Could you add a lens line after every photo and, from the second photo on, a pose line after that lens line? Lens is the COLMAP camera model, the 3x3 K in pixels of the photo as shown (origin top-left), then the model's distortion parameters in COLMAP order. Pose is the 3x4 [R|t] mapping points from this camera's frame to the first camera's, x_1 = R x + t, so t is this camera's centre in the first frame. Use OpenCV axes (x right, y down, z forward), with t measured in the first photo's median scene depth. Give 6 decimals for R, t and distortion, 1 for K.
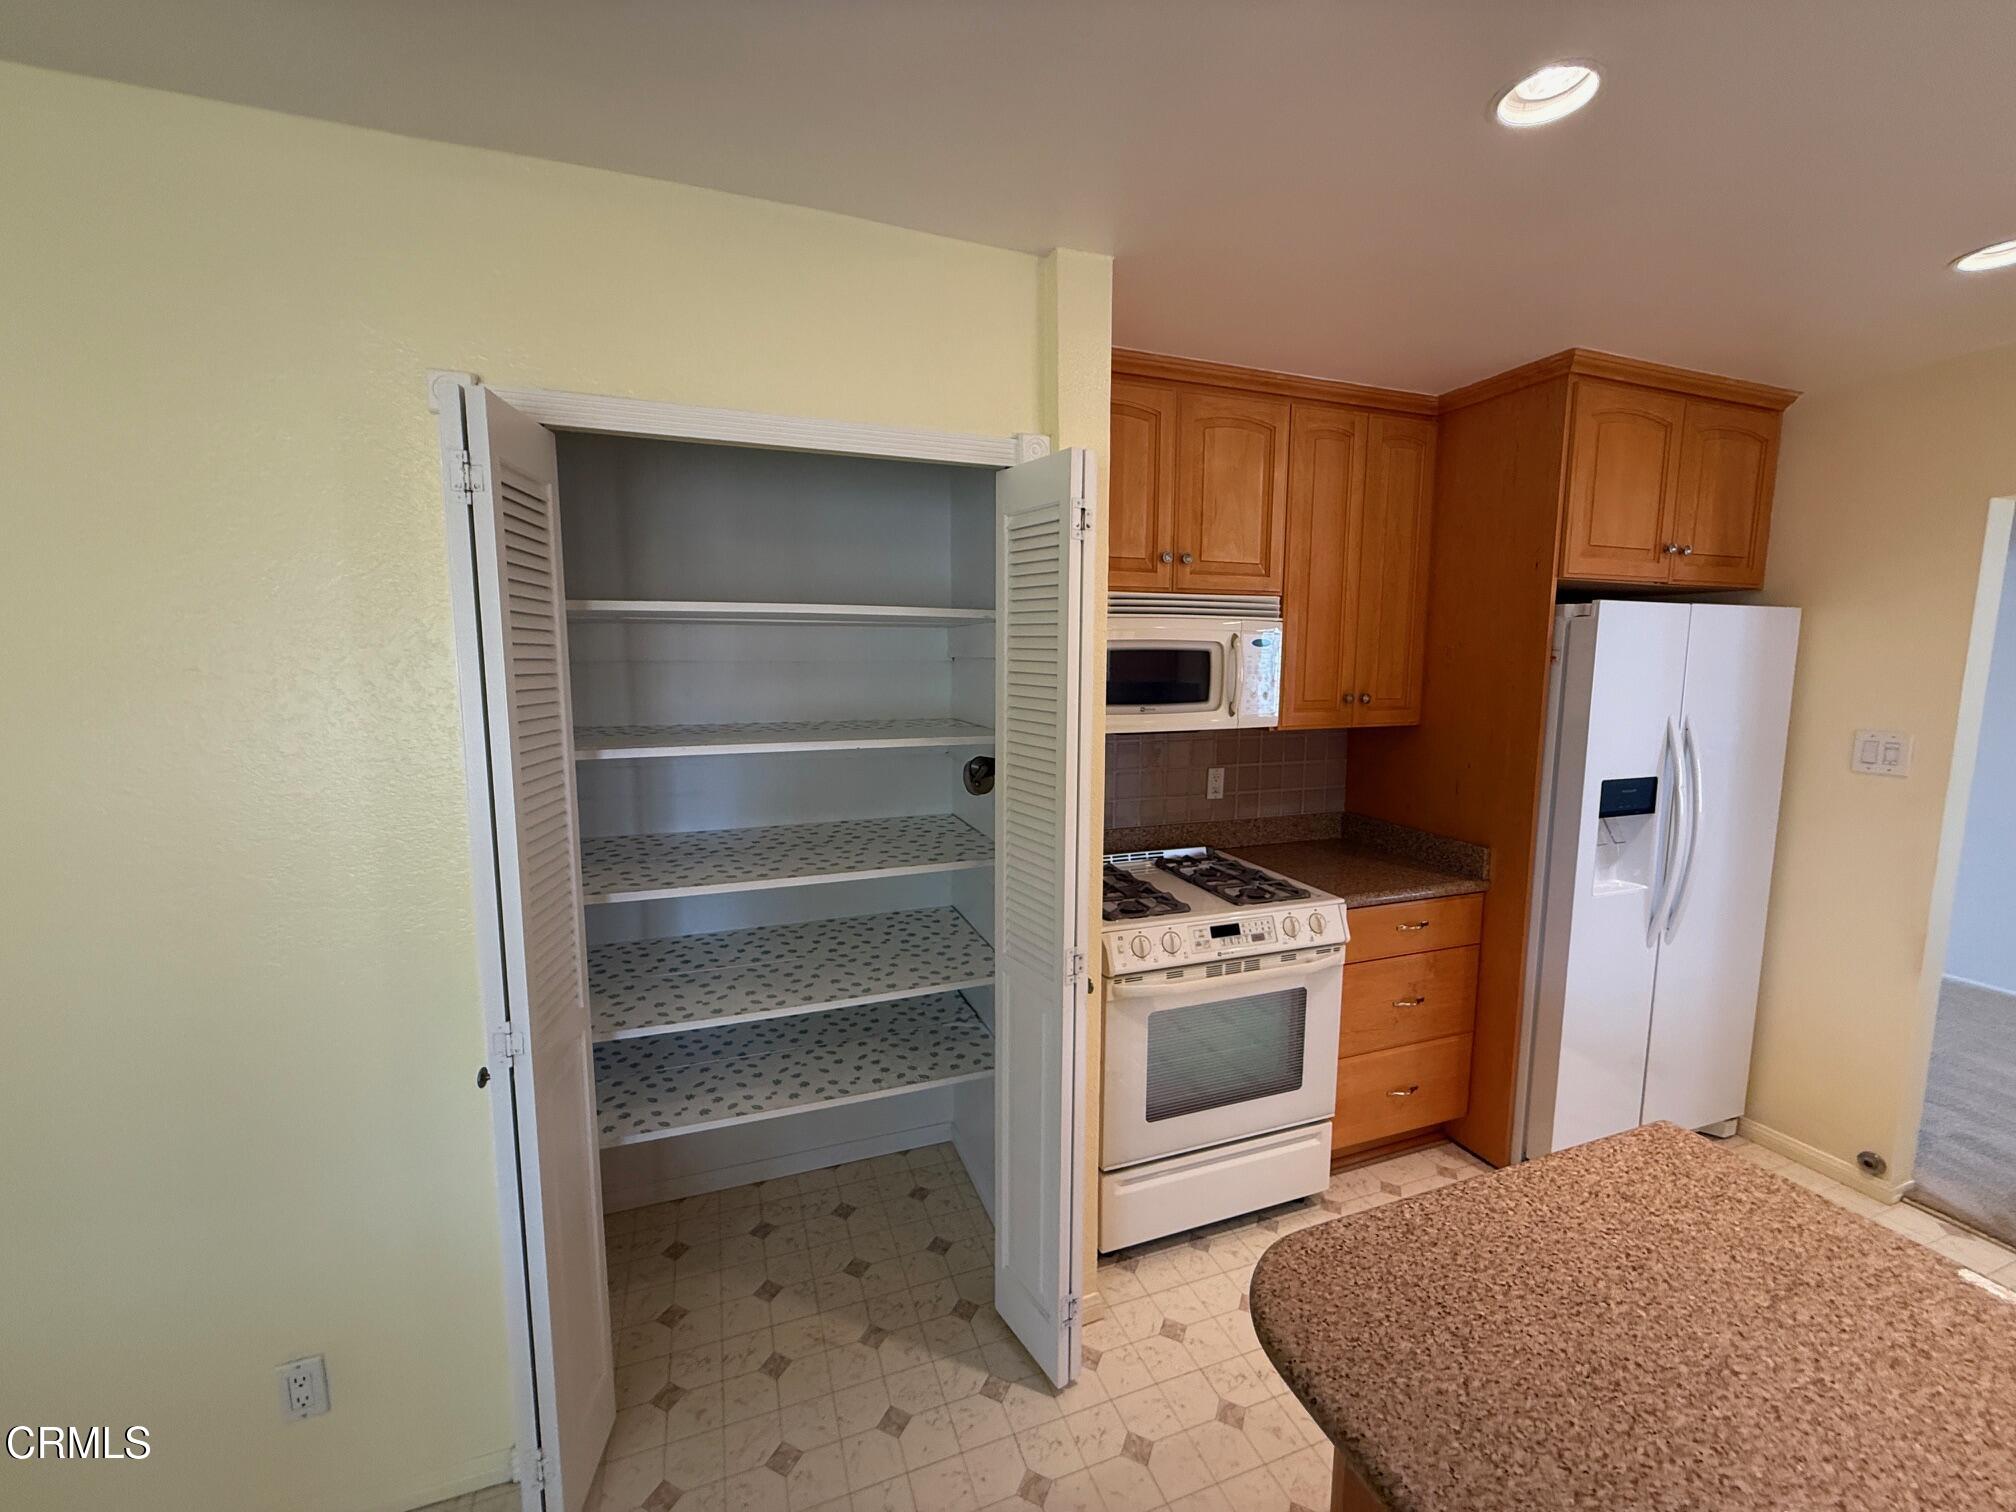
lens RADIAL K [[792.4, 0, 1008.0], [0, 792.4, 756.0], [0, 0, 1]] dist [0.000324, -0.000569]
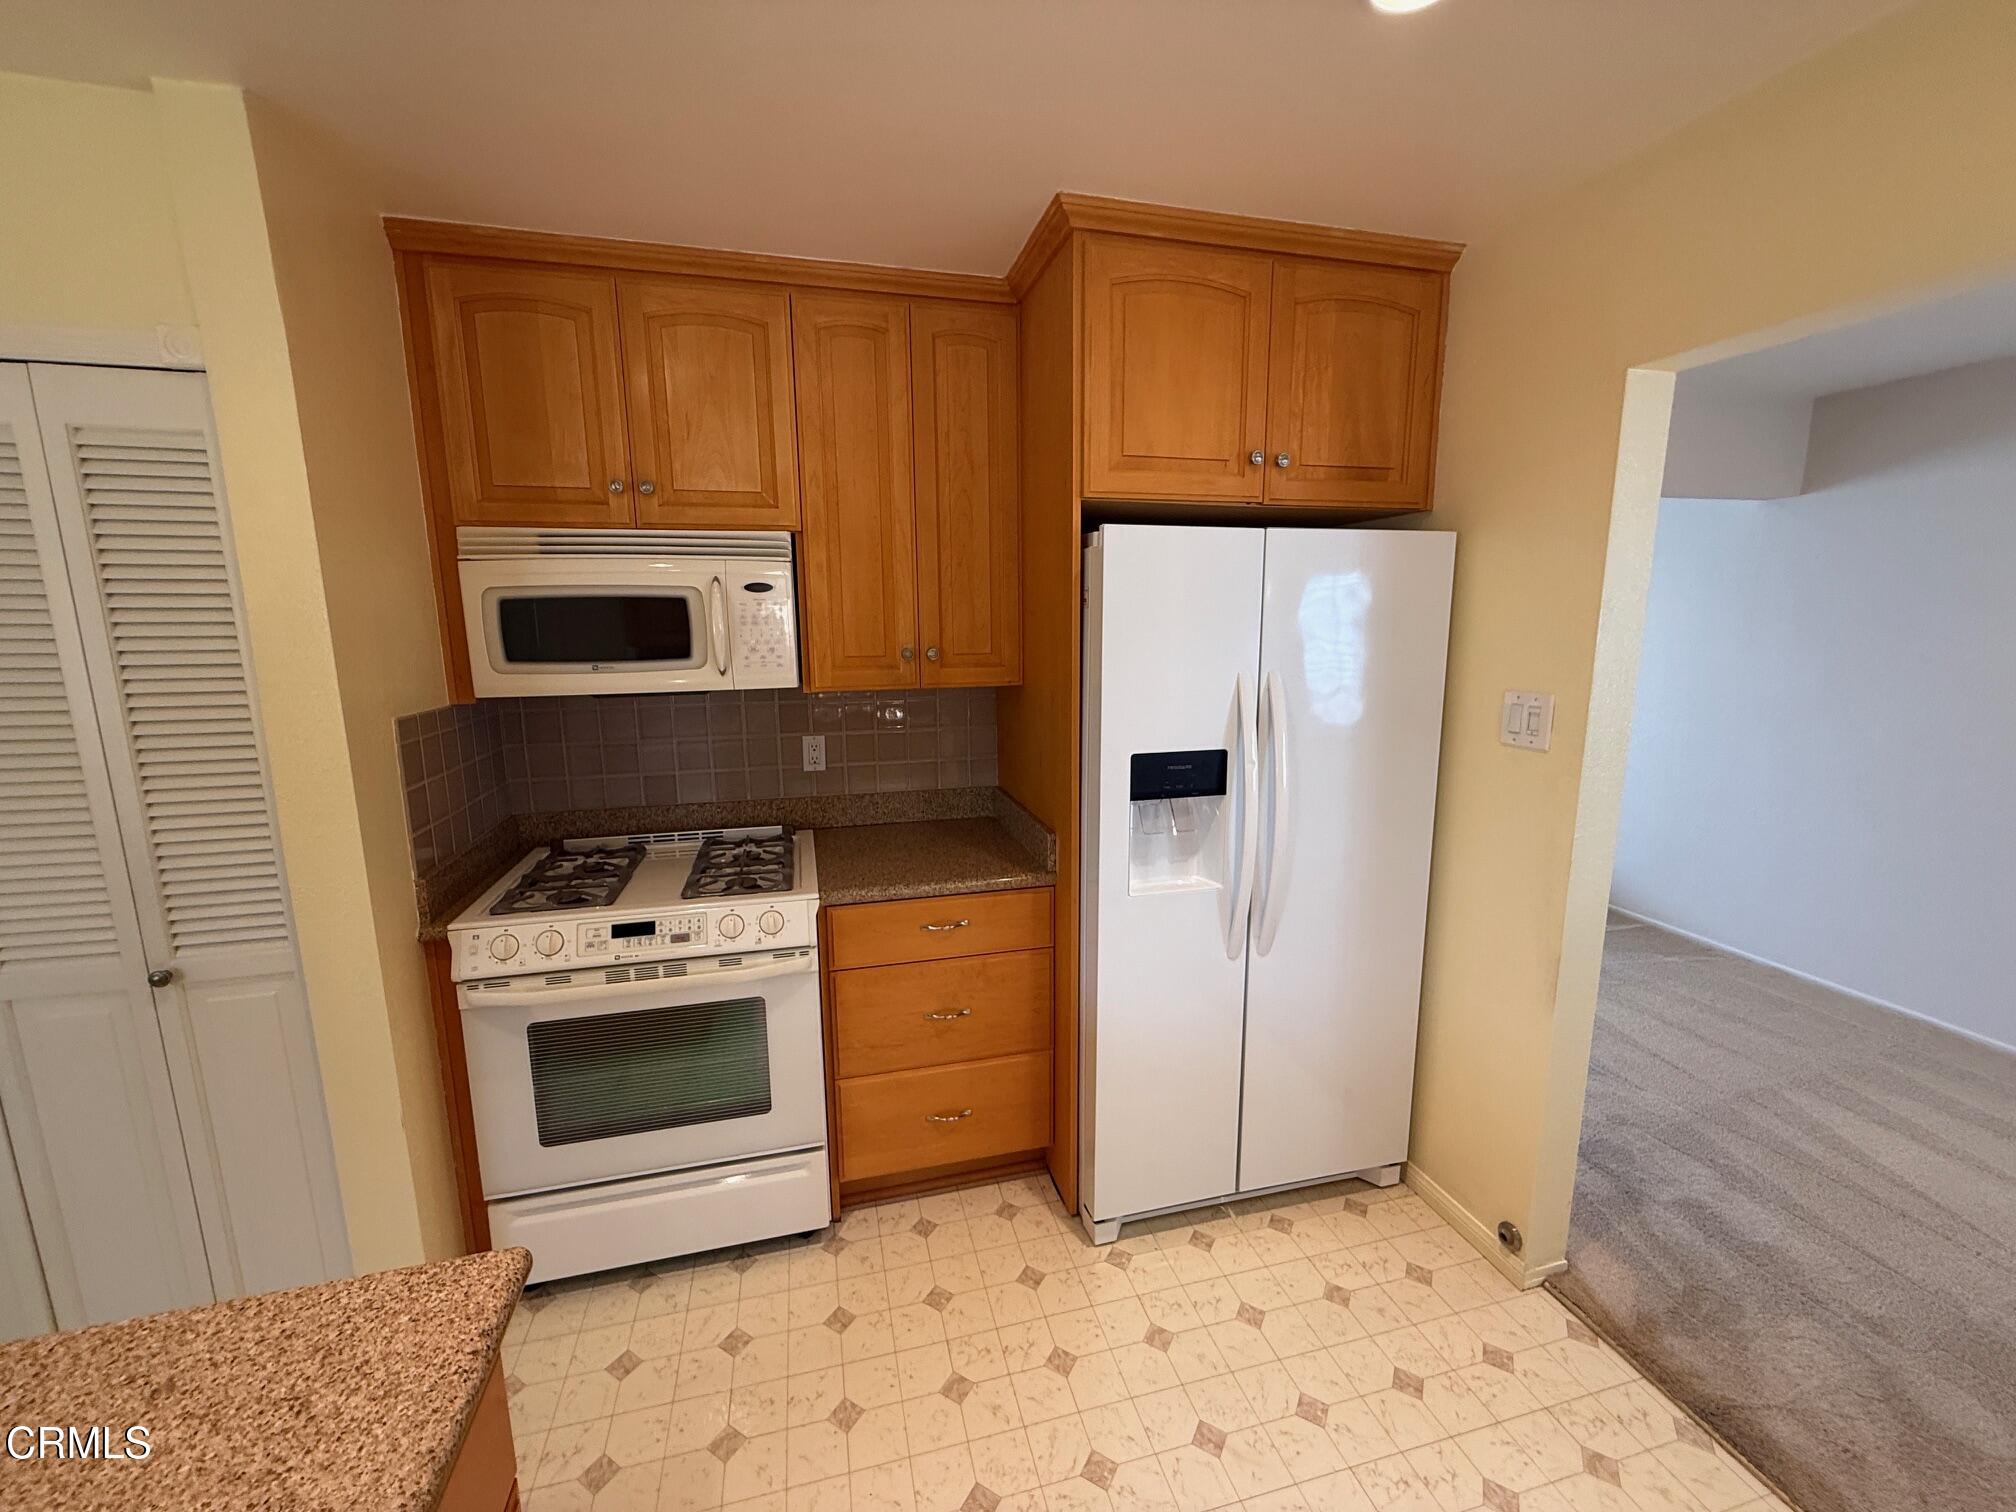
lens RADIAL K [[792.4, 0, 1008.0], [0, 792.4, 756.0], [0, 0, 1]] dist [0.000324, -0.000569]
pose [[0.995188, 0.005951, -0.097801, 0.680849], [-0.001267, 0.998852, 0.047880, -0.005189], [0.097974, -0.047526, 0.994054, 0.186885]]
